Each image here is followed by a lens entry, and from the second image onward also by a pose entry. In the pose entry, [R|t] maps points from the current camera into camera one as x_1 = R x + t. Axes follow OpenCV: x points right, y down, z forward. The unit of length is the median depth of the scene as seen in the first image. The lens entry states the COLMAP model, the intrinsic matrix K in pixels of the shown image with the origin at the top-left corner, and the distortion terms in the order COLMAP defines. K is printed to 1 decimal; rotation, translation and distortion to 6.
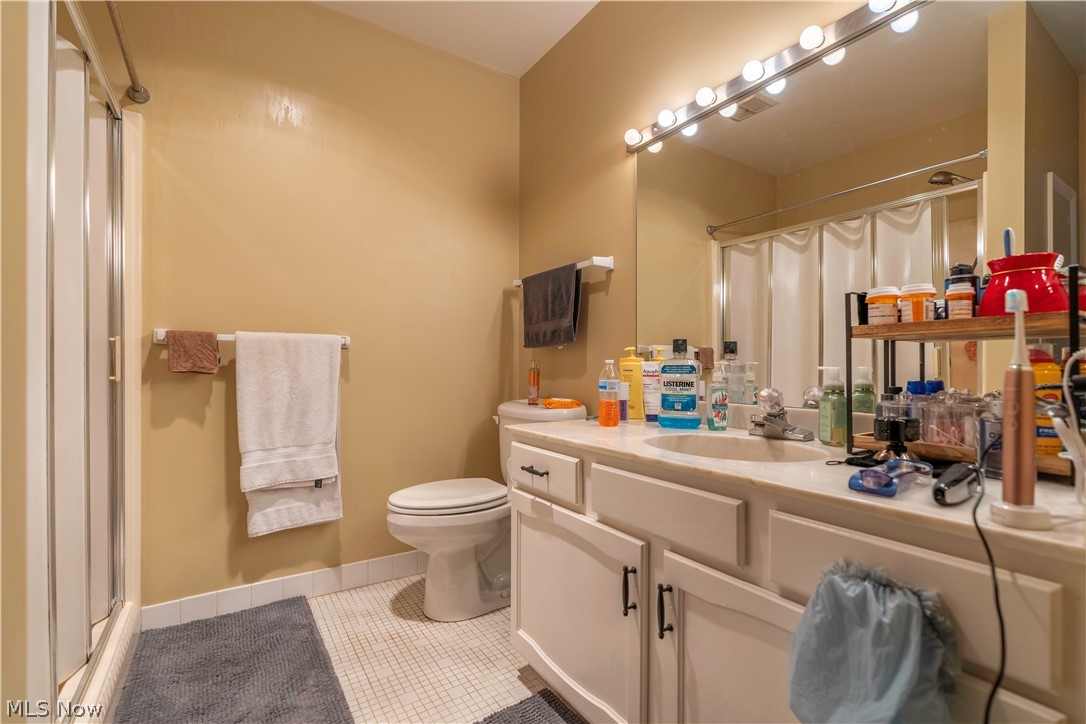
lens RADIAL K [[485.1, 0, 542.2], [0, 485.1, 364.3], [0, 0, 1]] dist [-0.007286, 0.000175]
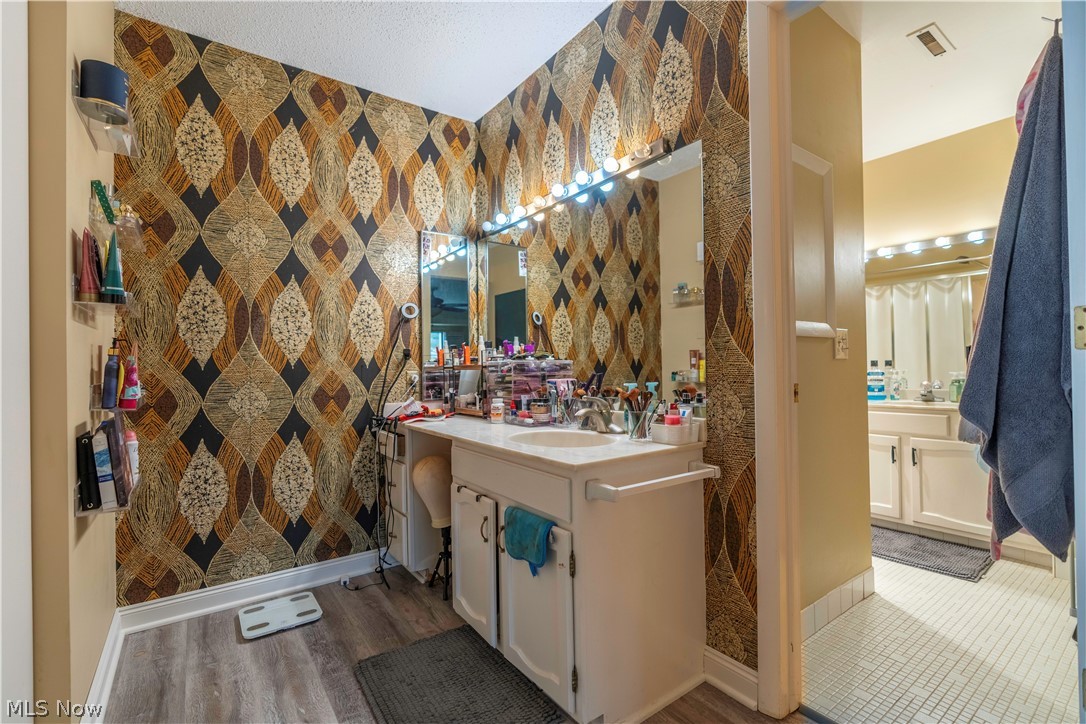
lens RADIAL K [[485.1, 0, 542.2], [0, 485.1, 364.3], [0, 0, 1]] dist [-0.007286, 0.000175]
pose [[0.998949, -0.008122, 0.045103, -1.381703], [0.008377, 0.999950, -0.005460, -0.034323], [-0.045056, 0.005832, 0.998967, -1.186487]]
